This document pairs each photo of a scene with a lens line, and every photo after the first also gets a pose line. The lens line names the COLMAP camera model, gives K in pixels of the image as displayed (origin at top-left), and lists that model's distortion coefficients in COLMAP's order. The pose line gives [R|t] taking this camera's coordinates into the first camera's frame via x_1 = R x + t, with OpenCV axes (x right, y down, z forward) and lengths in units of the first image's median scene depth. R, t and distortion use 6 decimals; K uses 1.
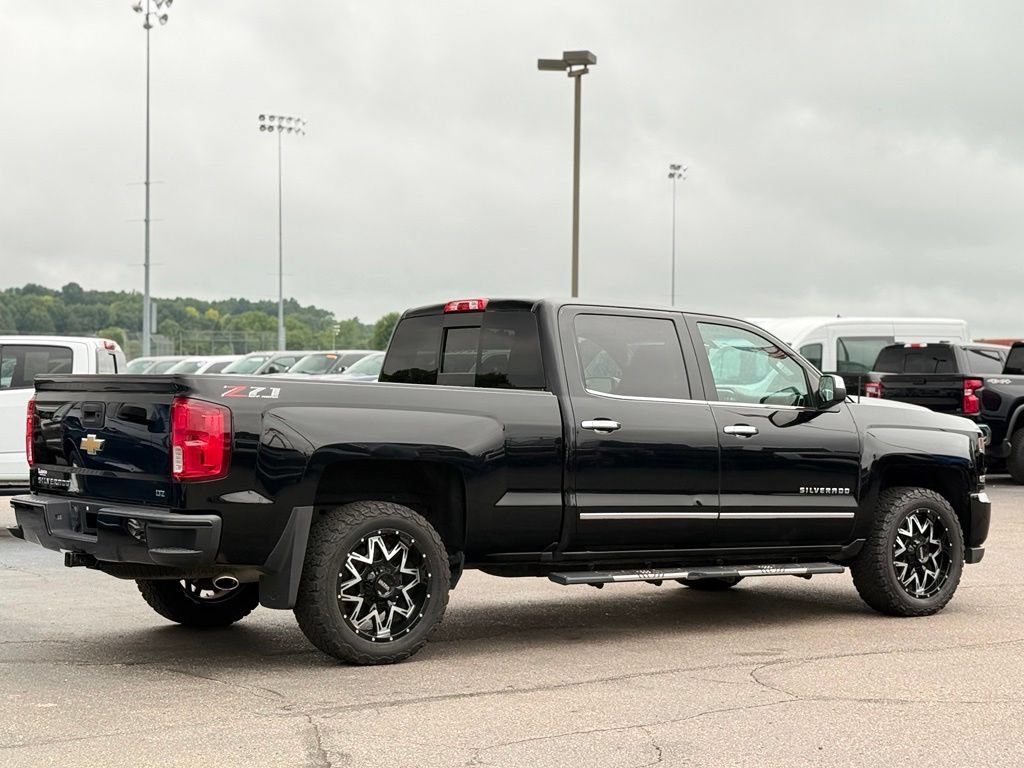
lens RADIAL K [[1901.5, 0, 504.2], [0, 1901.5, 378.2], [0, 0, 1]] dist [0.139998, 0.000000]
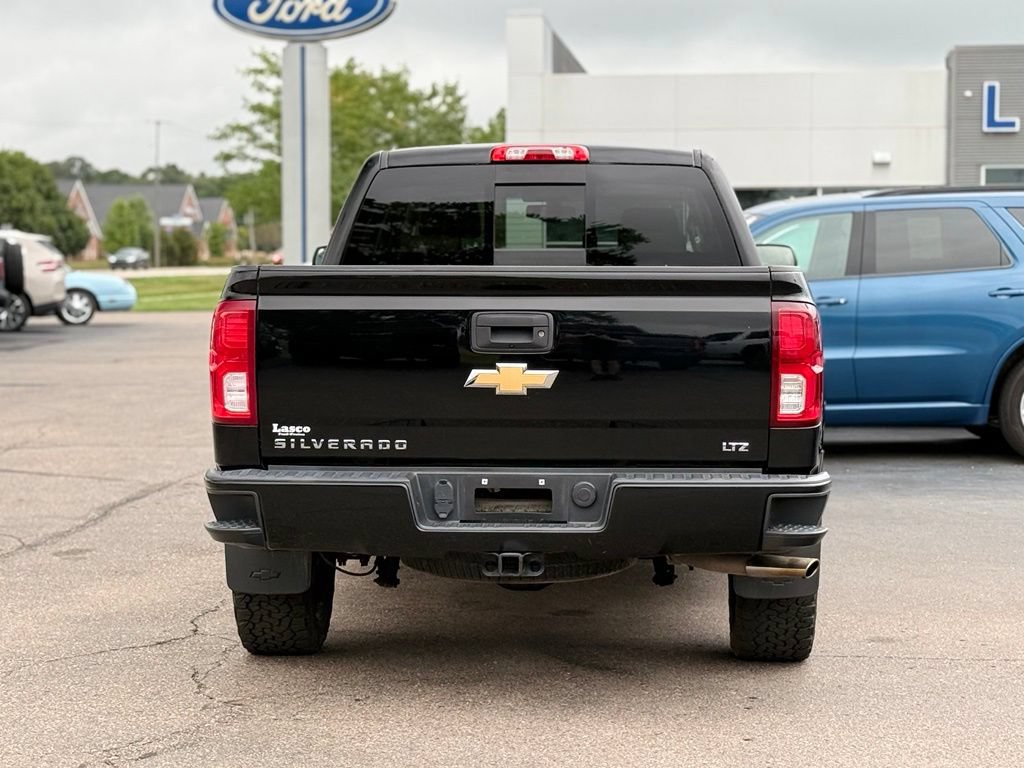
lens RADIAL K [[2403.4, 0, 512.4], [0, 2403.4, 389.6], [0, 0, 1]] dist [-0.127172, 0.000000]
pose [[0.630625, -0.060707, 0.773710, -0.758677], [0.001404, 0.997024, 0.077085, -0.020629], [-0.776086, -0.047525, 0.628833, 0.467598]]
